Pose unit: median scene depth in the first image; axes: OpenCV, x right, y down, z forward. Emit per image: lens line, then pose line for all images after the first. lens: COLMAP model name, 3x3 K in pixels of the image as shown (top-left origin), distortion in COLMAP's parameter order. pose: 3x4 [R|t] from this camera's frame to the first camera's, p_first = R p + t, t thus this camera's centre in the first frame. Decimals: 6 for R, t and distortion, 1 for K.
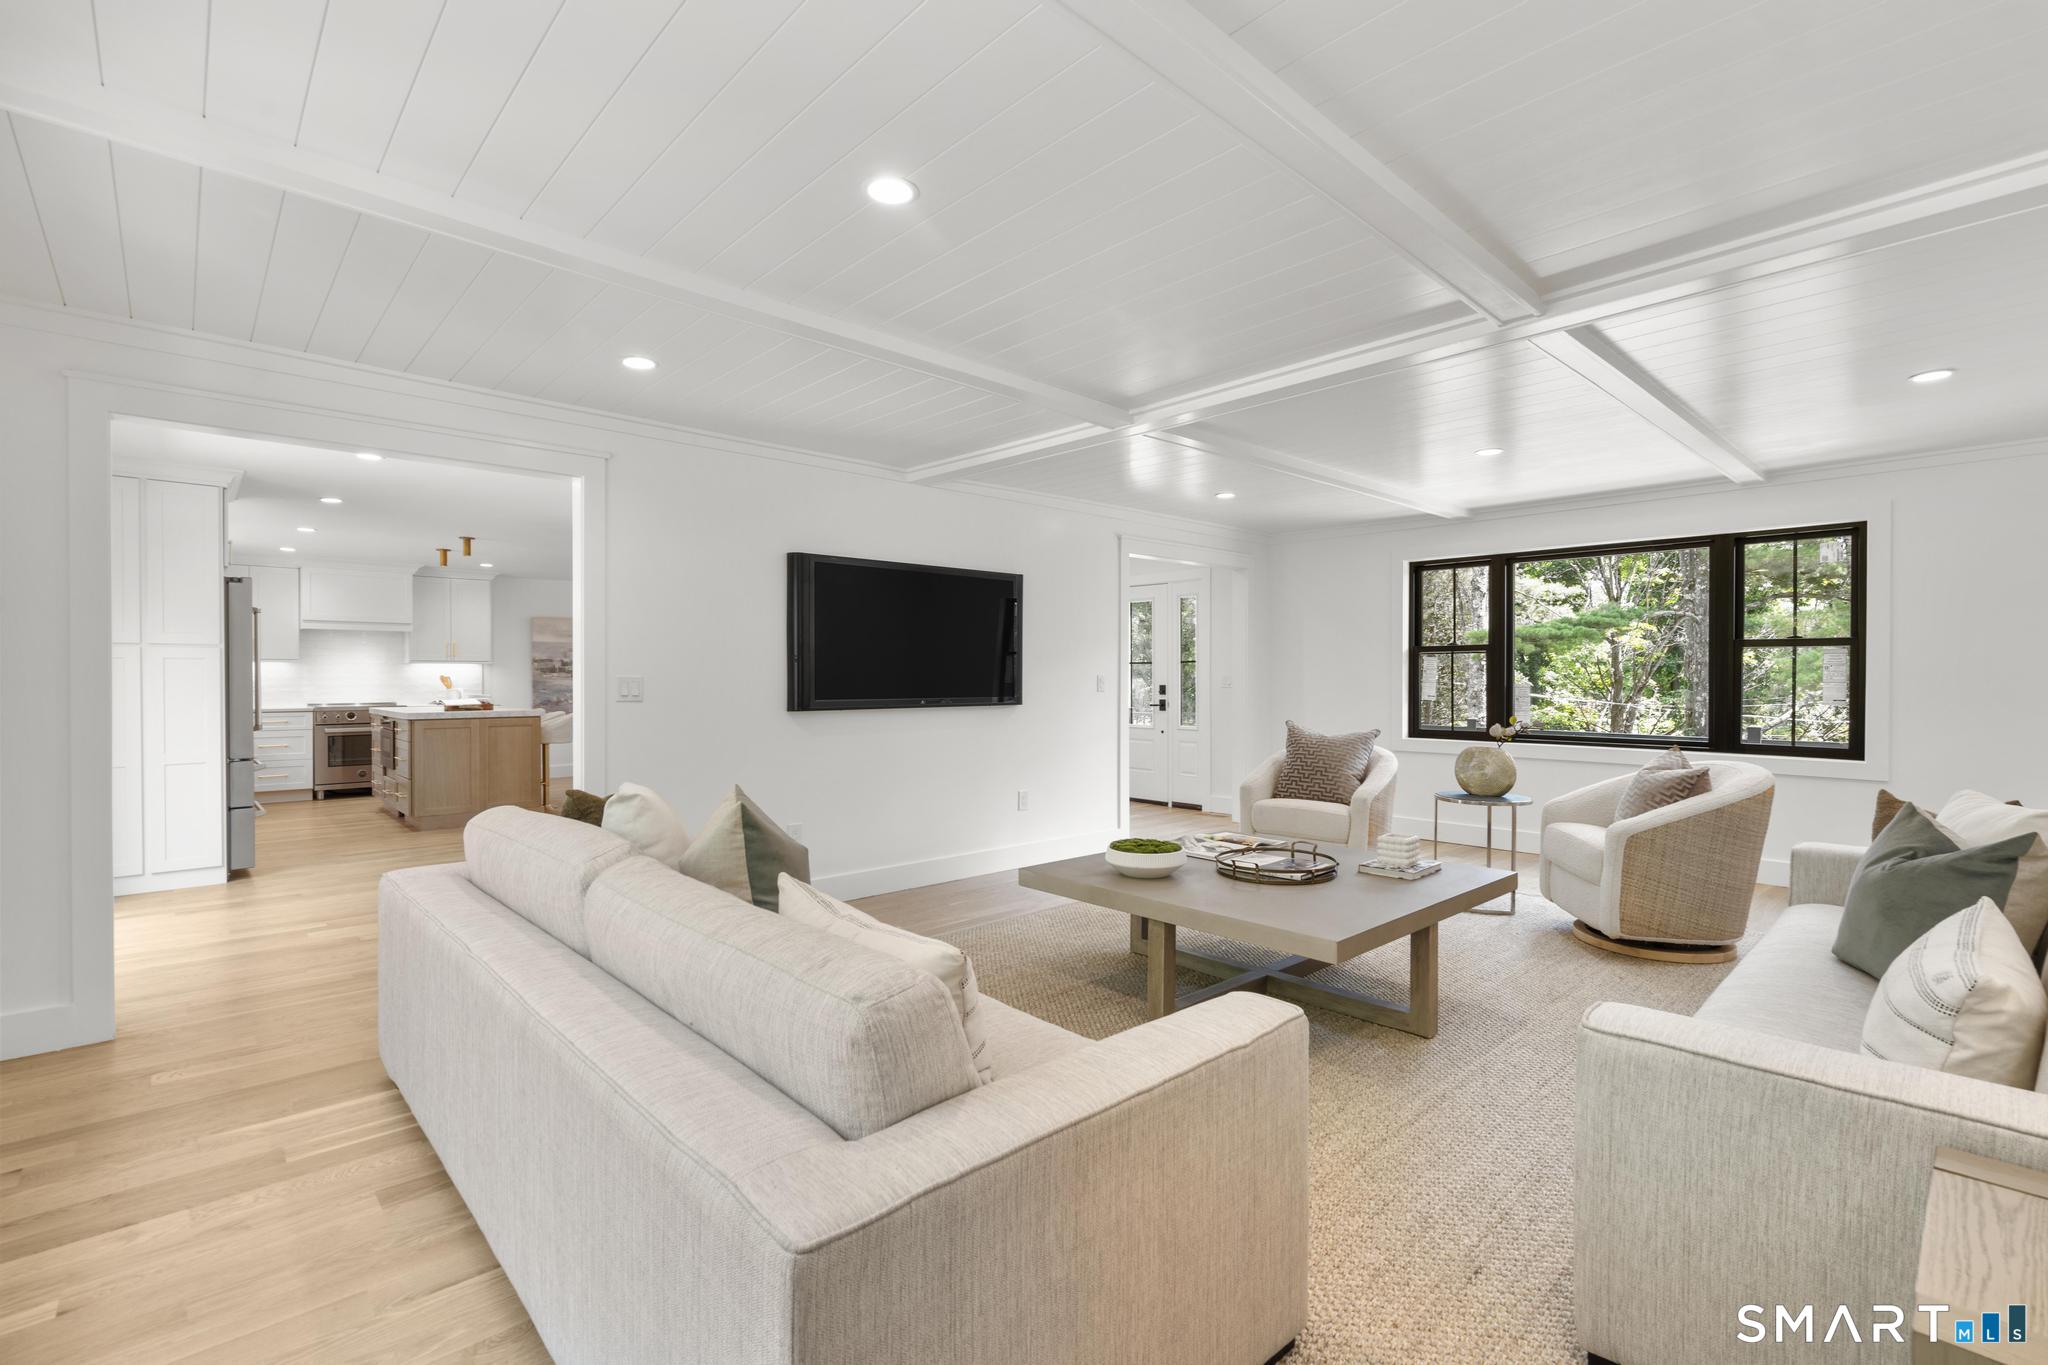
lens RADIAL K [[940.2, 0, 1021.6], [0, 940.2, 698.2], [0, 0, 1]] dist [-0.000582, 0.000964]
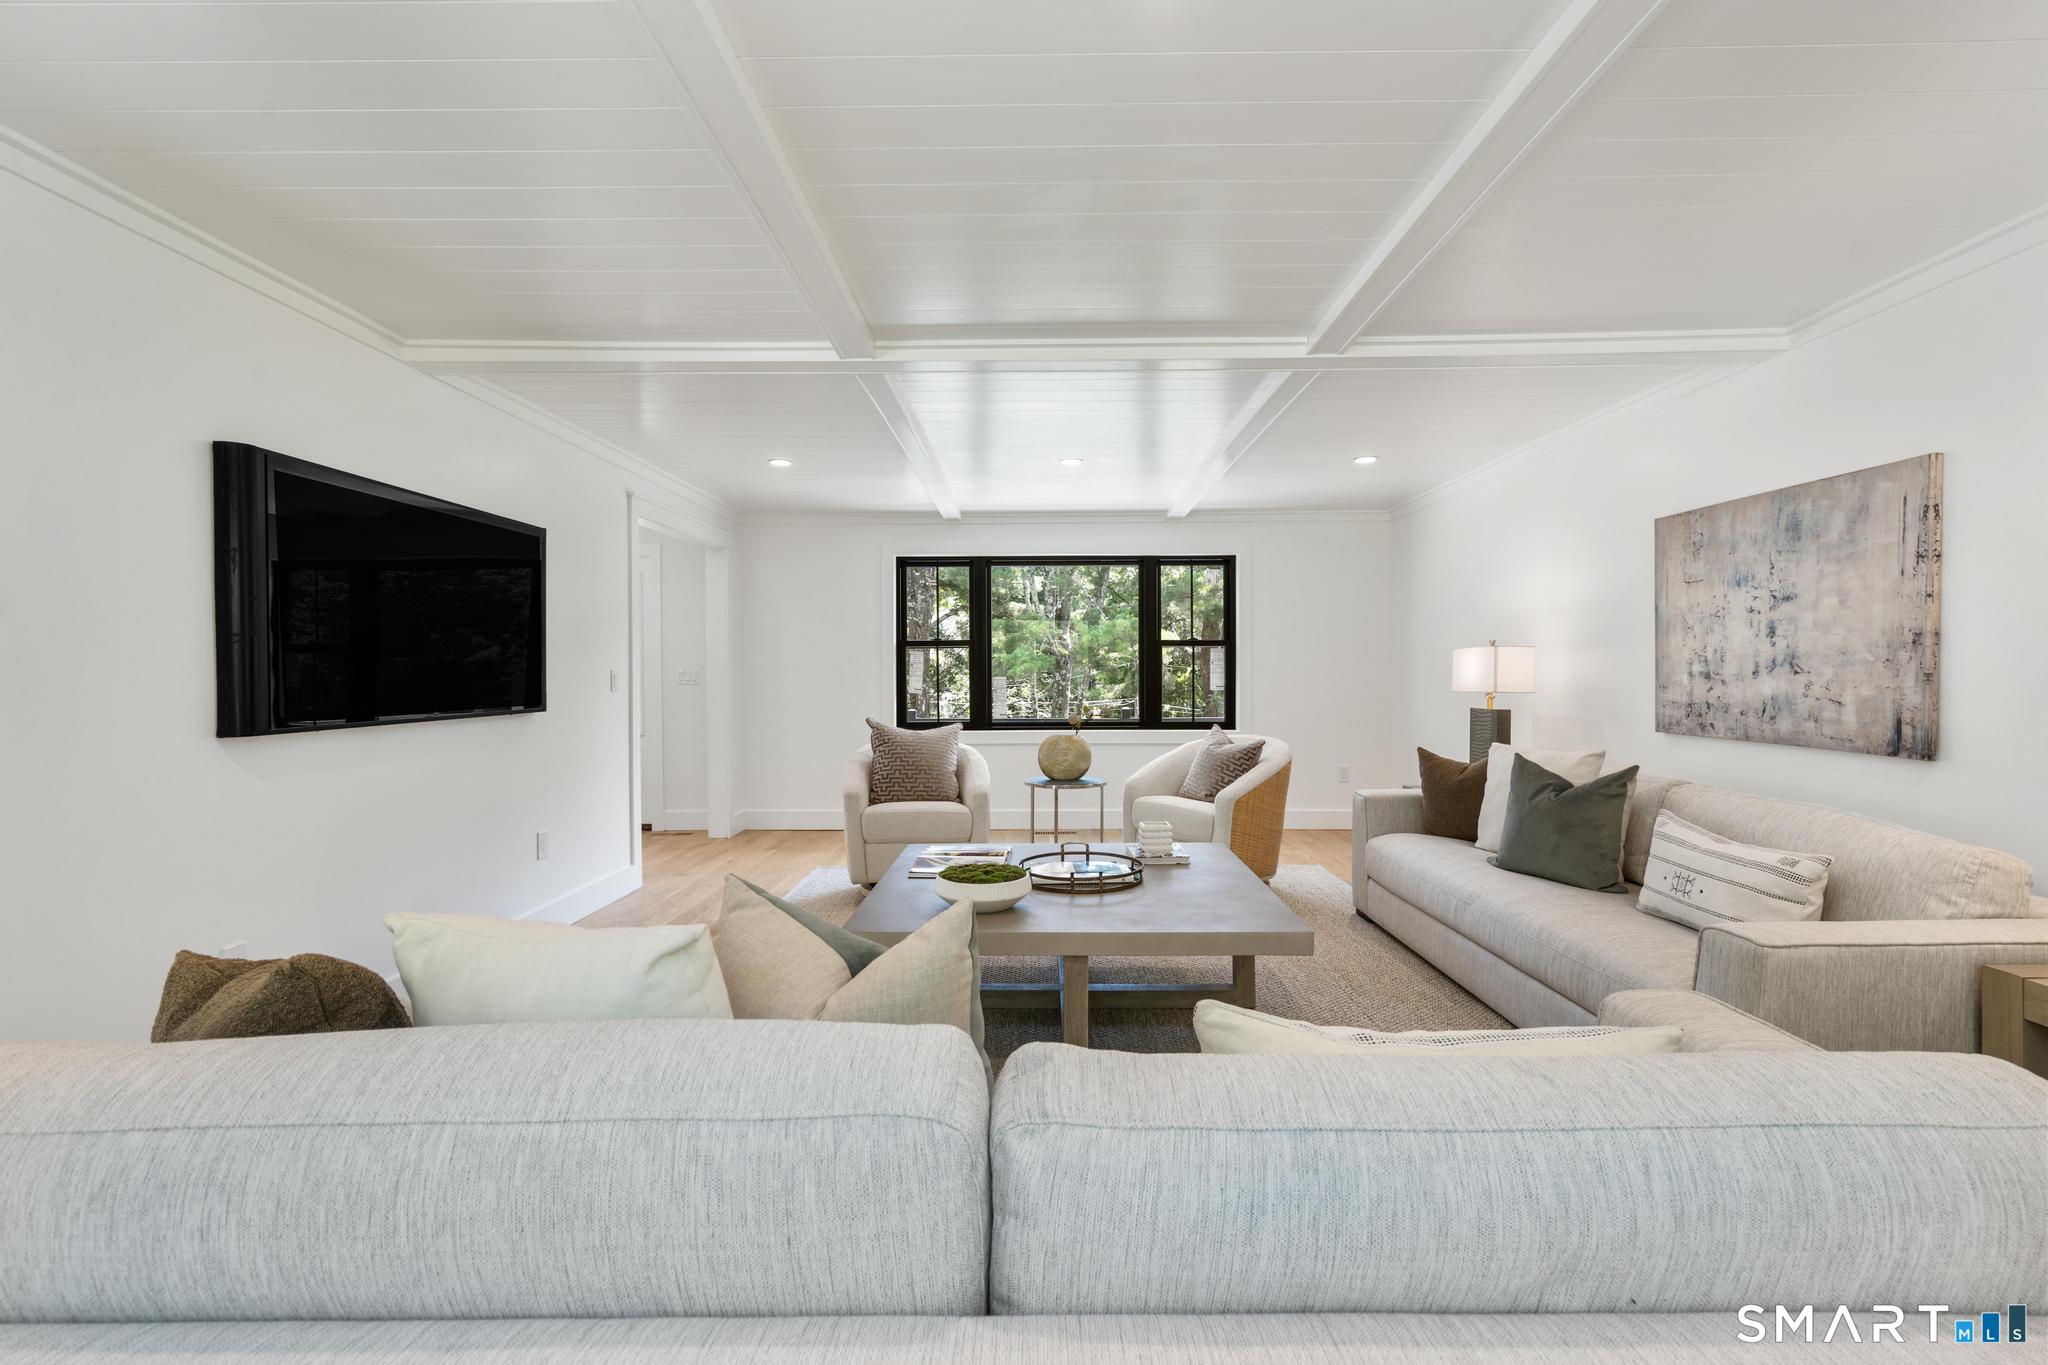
lens RADIAL K [[940.2, 0, 1028.7], [0, 940.2, 669.8], [0, 0, 1]] dist [-0.000582, 0.000964]
pose [[0.679018, -0.002762, 0.734116, -0.285078], [0.023102, 0.999578, -0.017608, -0.003734], [-0.733758, 0.028916, 0.678796, 0.262356]]
